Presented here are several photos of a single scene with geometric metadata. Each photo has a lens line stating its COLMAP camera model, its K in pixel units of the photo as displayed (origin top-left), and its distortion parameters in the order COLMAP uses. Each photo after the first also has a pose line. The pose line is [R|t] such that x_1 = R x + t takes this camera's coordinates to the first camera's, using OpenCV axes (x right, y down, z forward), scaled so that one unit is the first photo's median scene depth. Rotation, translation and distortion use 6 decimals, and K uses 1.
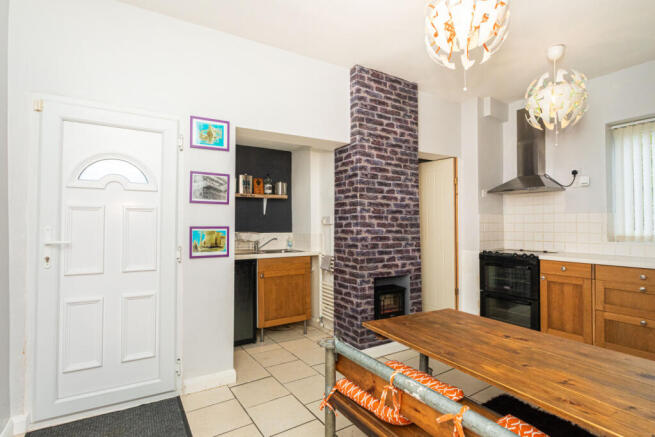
lens RADIAL K [[313.1, 0, 325.1], [0, 313.1, 219.4], [0, 0, 1]] dist [-0.014499, 0.000501]
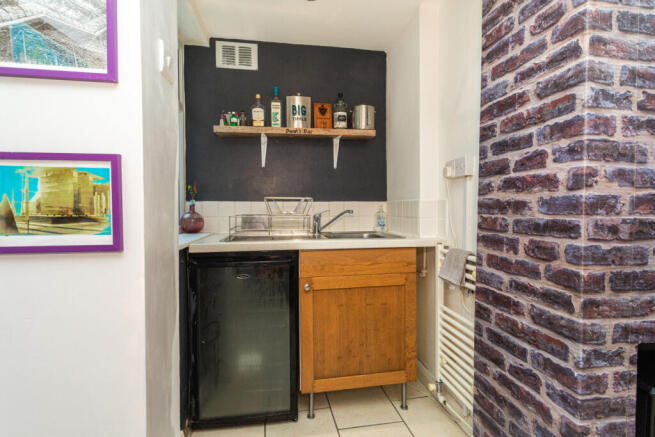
lens RADIAL K [[306.4, 0, 327.5], [0, 306.4, 218.5], [0, 0, 1]] dist [-0.000380, -0.000043]
pose [[0.926116, 0.012424, -0.377033, 0.000592], [0.008783, 0.998476, 0.054476, 0.055043], [0.377135, -0.053763, 0.924596, 0.616262]]
